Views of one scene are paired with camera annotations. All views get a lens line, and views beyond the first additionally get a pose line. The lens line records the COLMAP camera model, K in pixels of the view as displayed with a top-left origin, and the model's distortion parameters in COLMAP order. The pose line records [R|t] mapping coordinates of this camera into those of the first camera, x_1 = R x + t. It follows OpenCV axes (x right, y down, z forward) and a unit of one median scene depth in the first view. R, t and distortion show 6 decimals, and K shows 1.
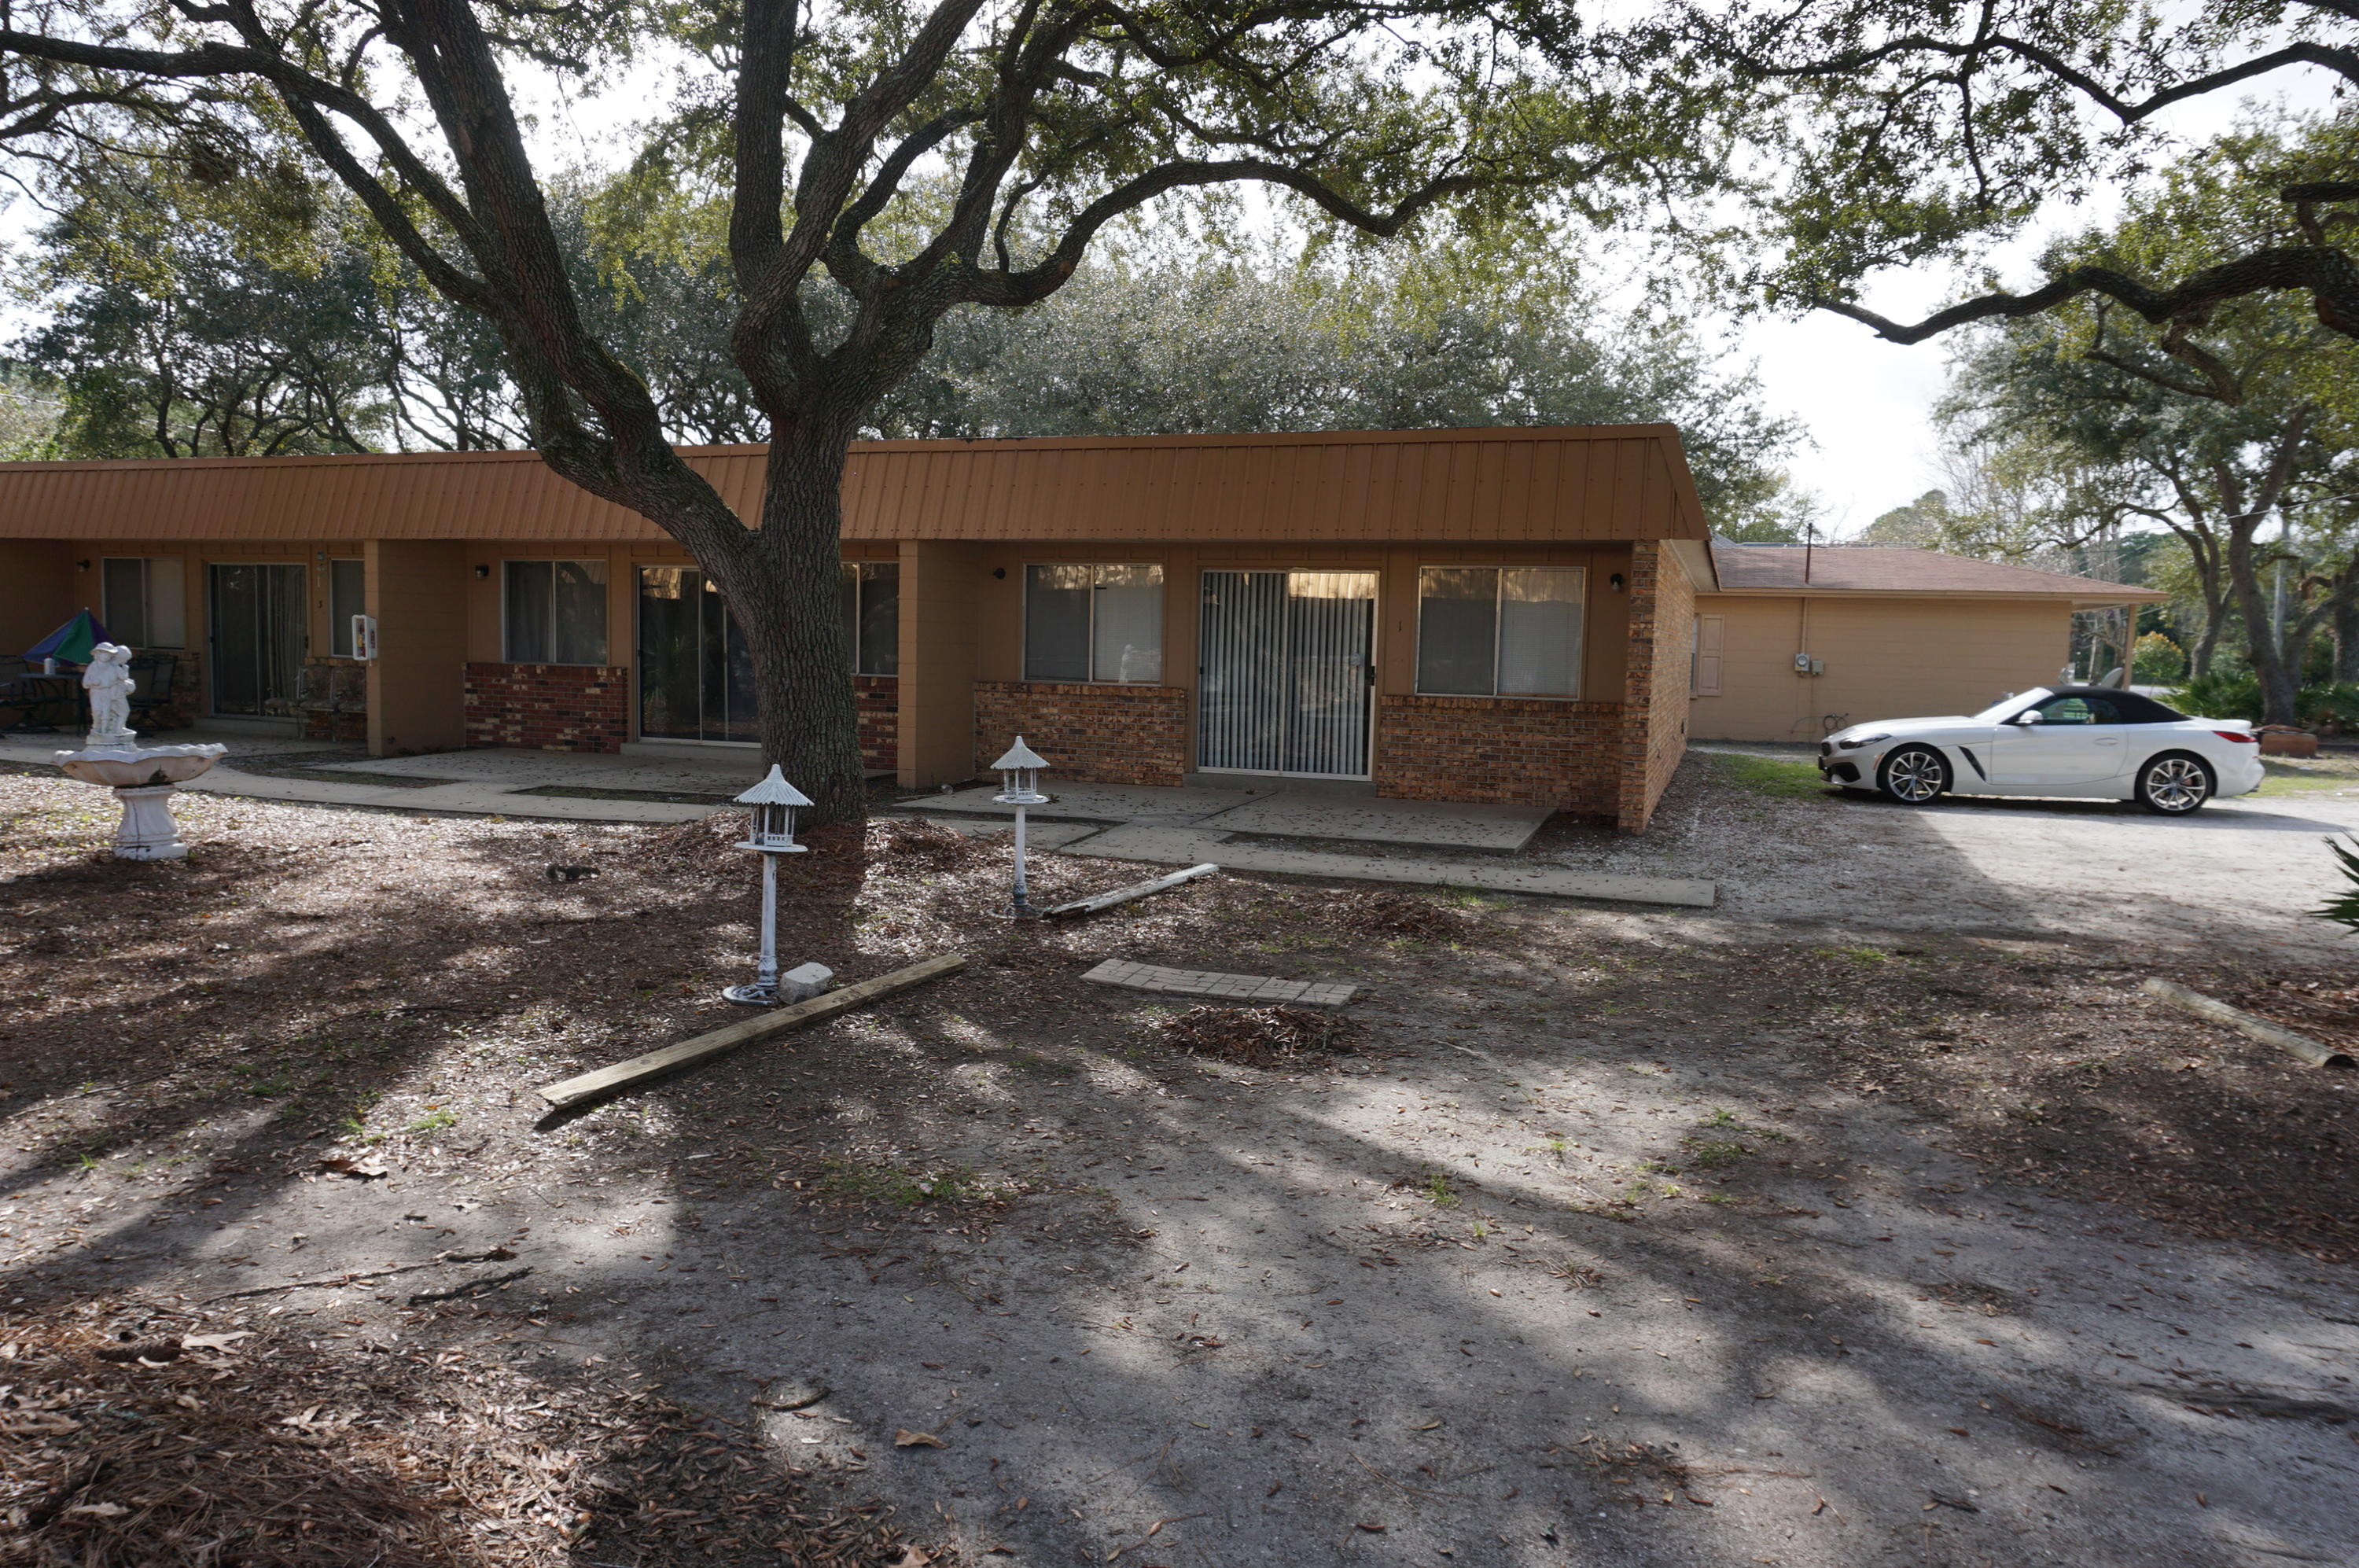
lens RADIAL K [[1573.7, 0, 1182.2], [0, 1573.7, 788.1], [0, 0, 1]] dist [-0.050273, 0.042539]
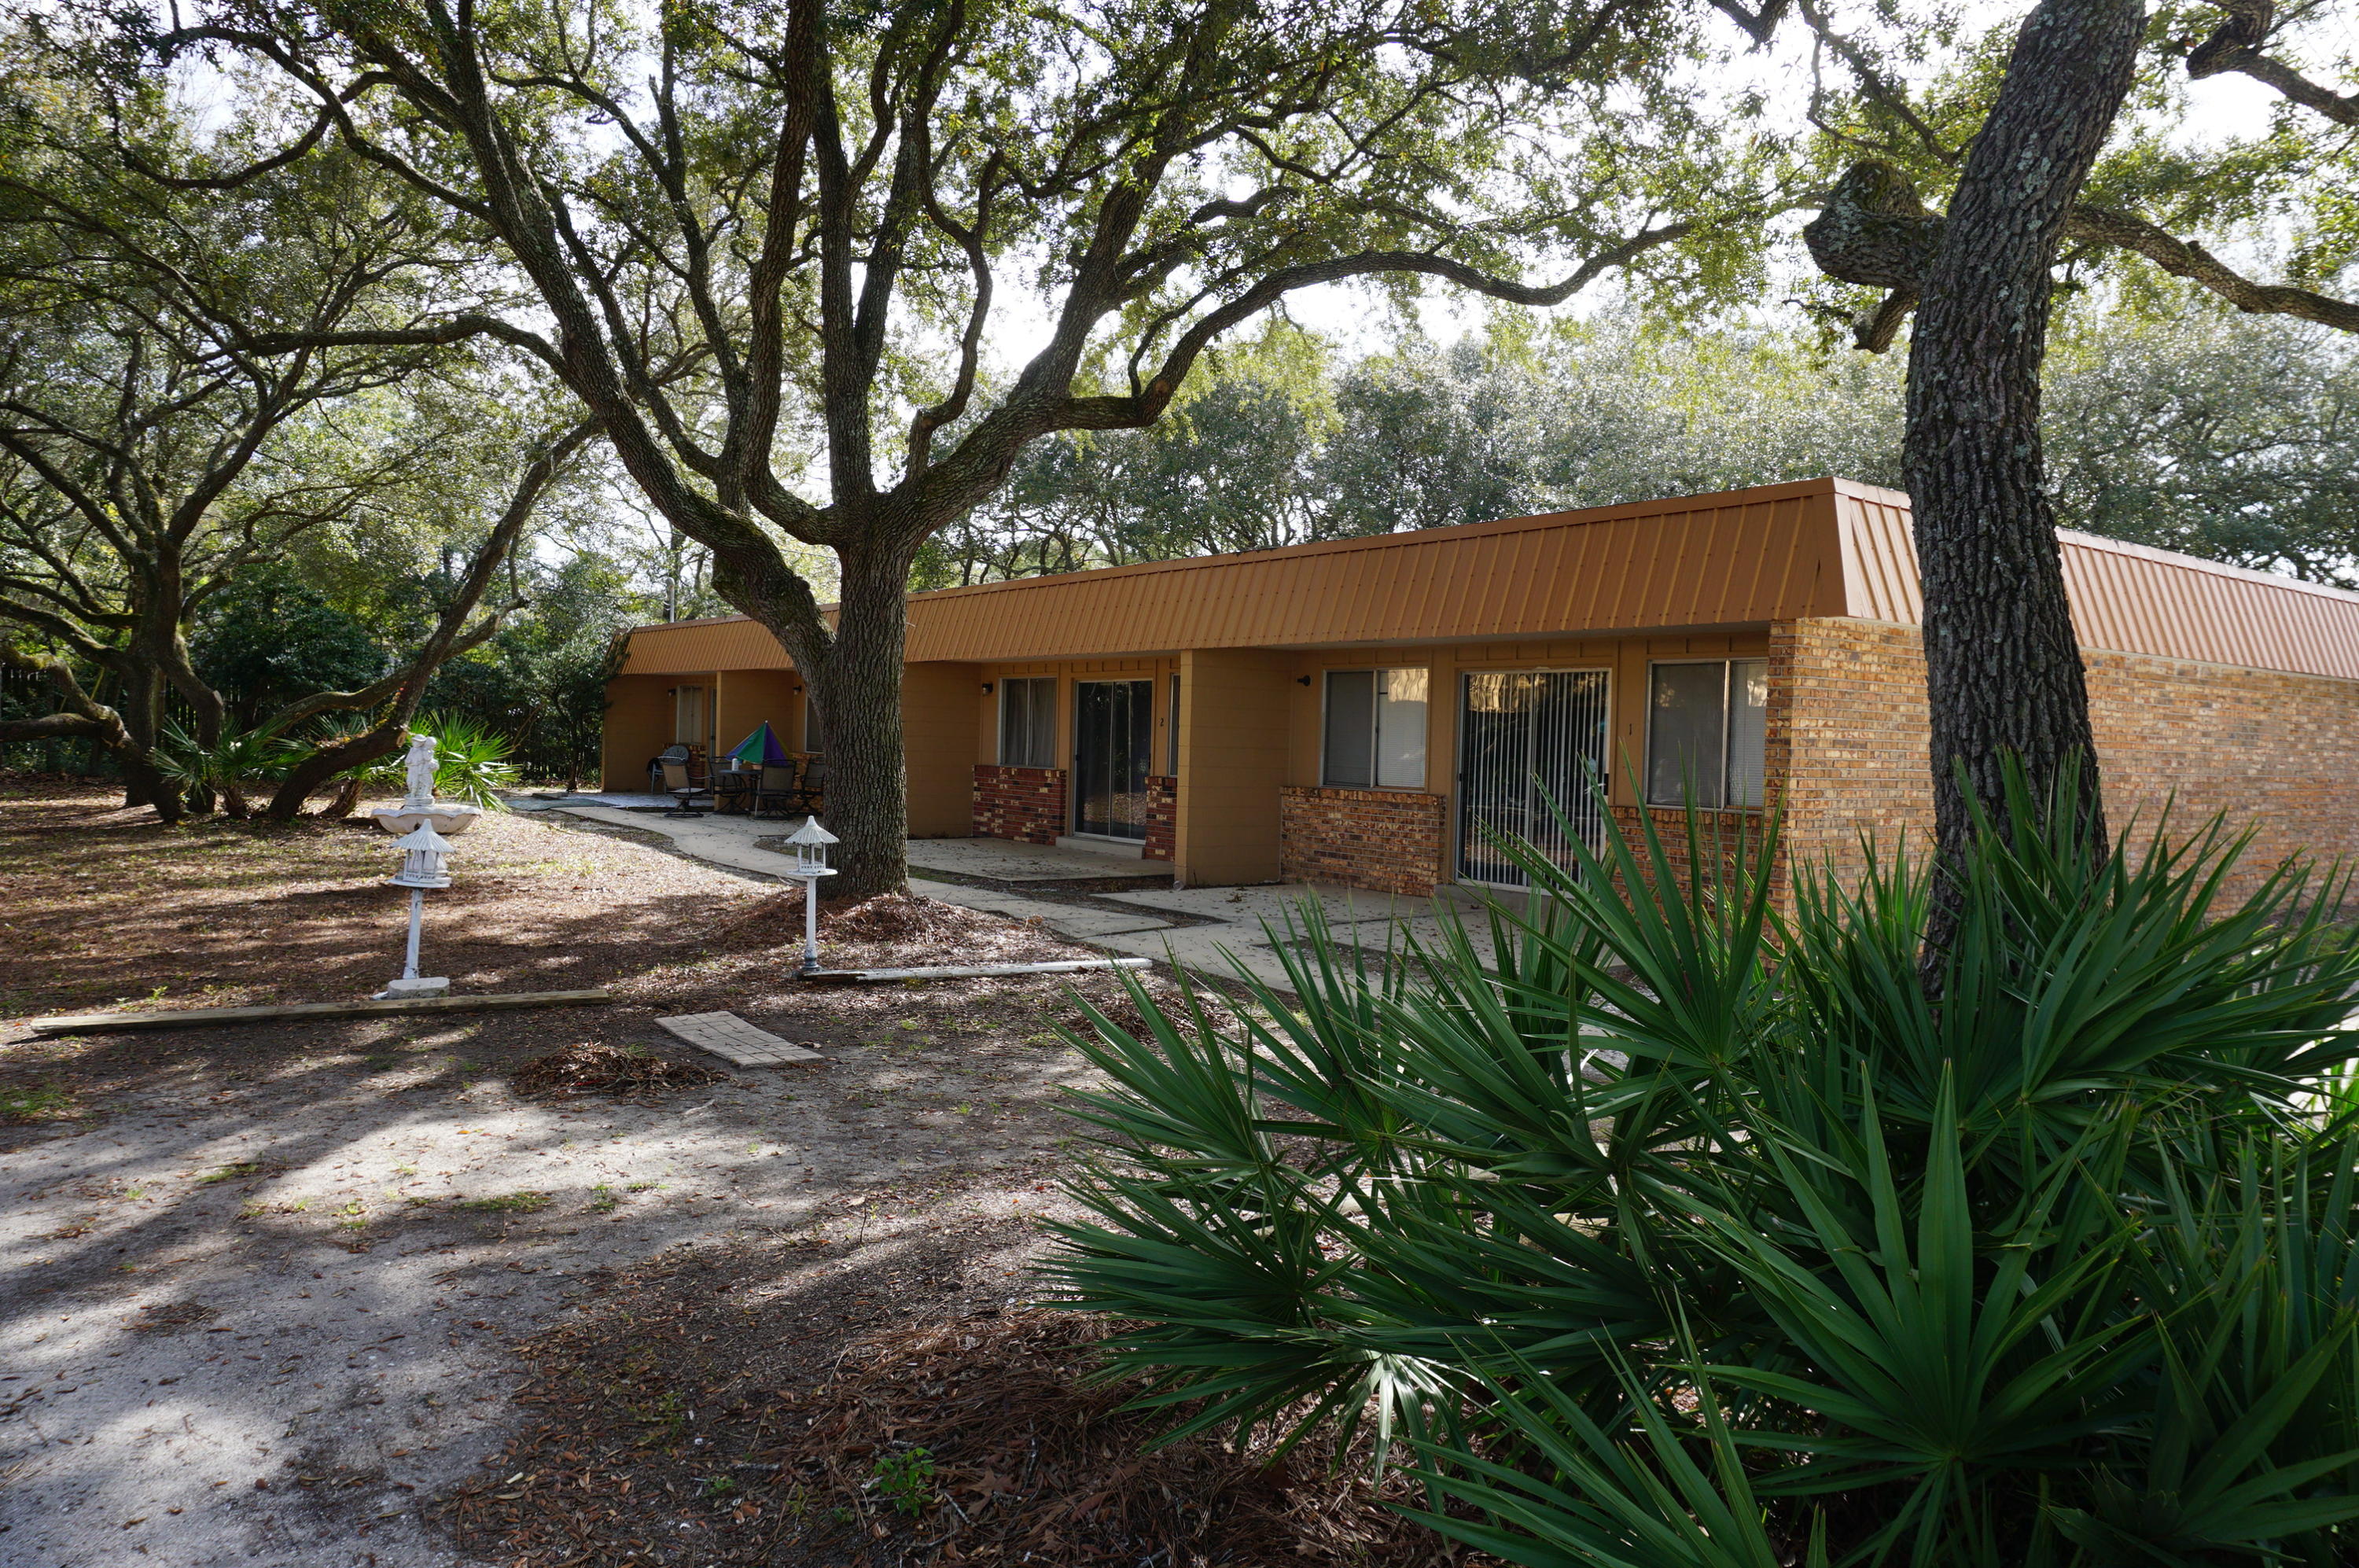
lens RADIAL K [[1587.5, 0, 1167.7], [0, 1587.5, 787.3], [0, 0, 1]] dist [-0.050696, 0.036820]
pose [[0.813841, 0.019260, -0.580768, 0.728053], [-0.066025, 0.996043, -0.059489, -0.002993], [0.577324, 0.086760, 0.811893, 0.225598]]
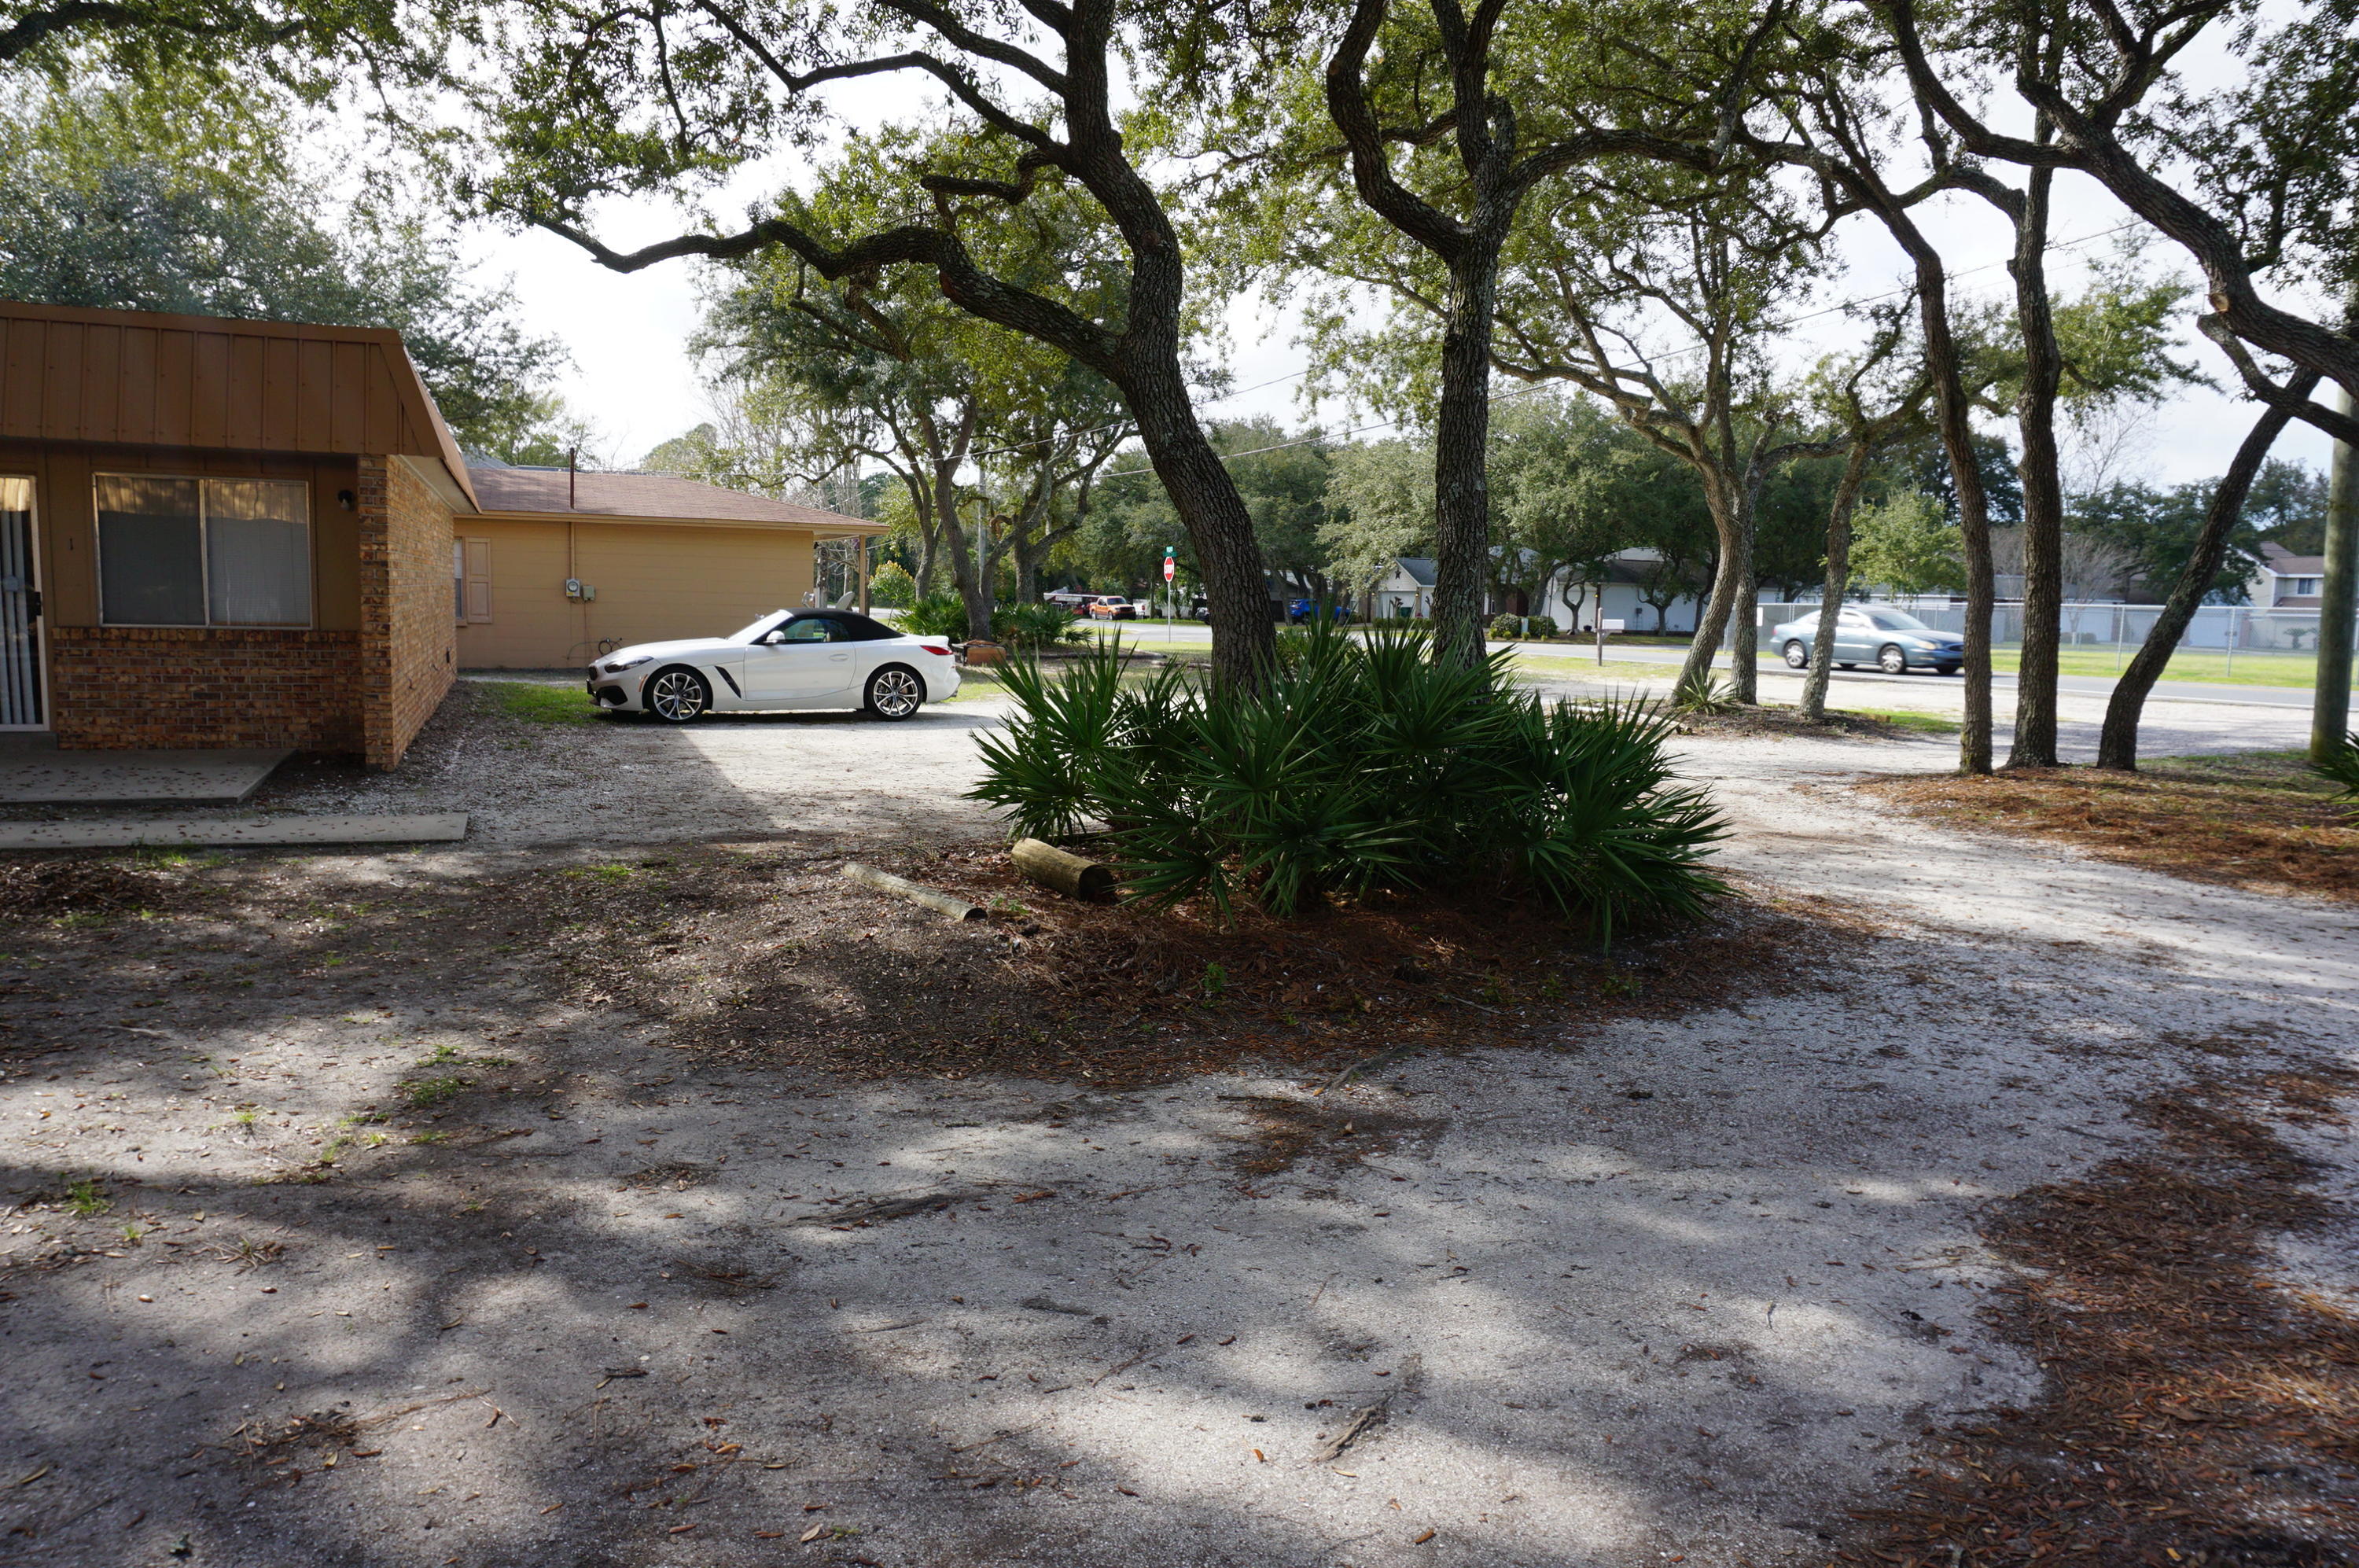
lens RADIAL K [[1577.1, 0, 1173.0], [0, 1577.1, 790.8], [0, 0, 1]] dist [-0.050939, 0.038469]
pose [[0.752543, -0.081472, 0.653484, 0.038384], [0.050557, 0.996537, 0.066020, 0.004063], [-0.656599, -0.016645, 0.754056, -0.014872]]
